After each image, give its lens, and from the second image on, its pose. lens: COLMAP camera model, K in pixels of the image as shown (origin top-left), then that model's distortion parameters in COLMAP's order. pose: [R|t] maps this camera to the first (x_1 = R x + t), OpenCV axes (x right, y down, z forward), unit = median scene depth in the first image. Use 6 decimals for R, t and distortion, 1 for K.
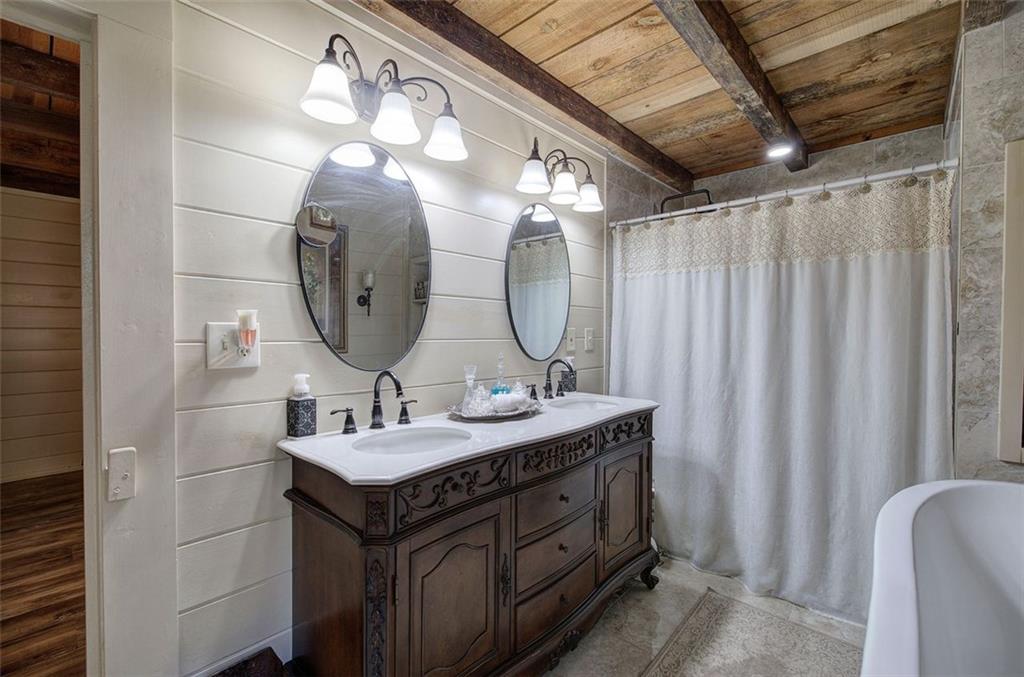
lens RADIAL K [[430.5, 0, 517.1], [0, 430.5, 335.1], [0, 0, 1]] dist [0.000389, -0.000100]
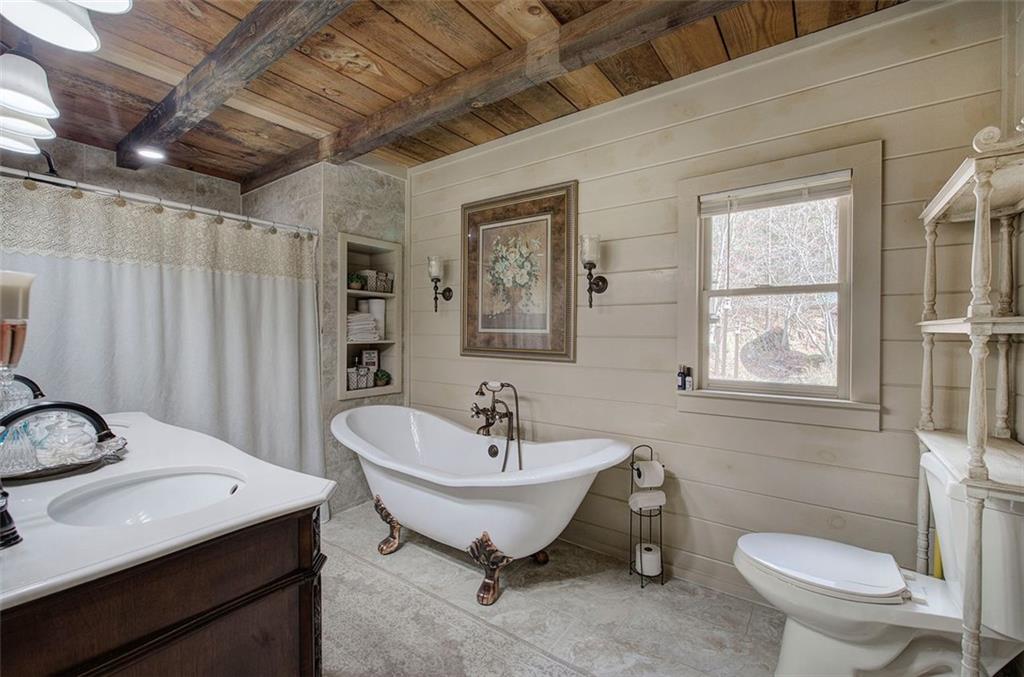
lens RADIAL K [[430.5, 0, 516.0], [0, 430.5, 338.8], [0, 0, 1]] dist [0.000389, -0.000100]
pose [[-0.112662, -0.012033, 0.993560, -0.608587], [0.010293, 0.999859, 0.013277, 0.004096], [-0.993580, 0.011723, -0.112523, 0.326844]]
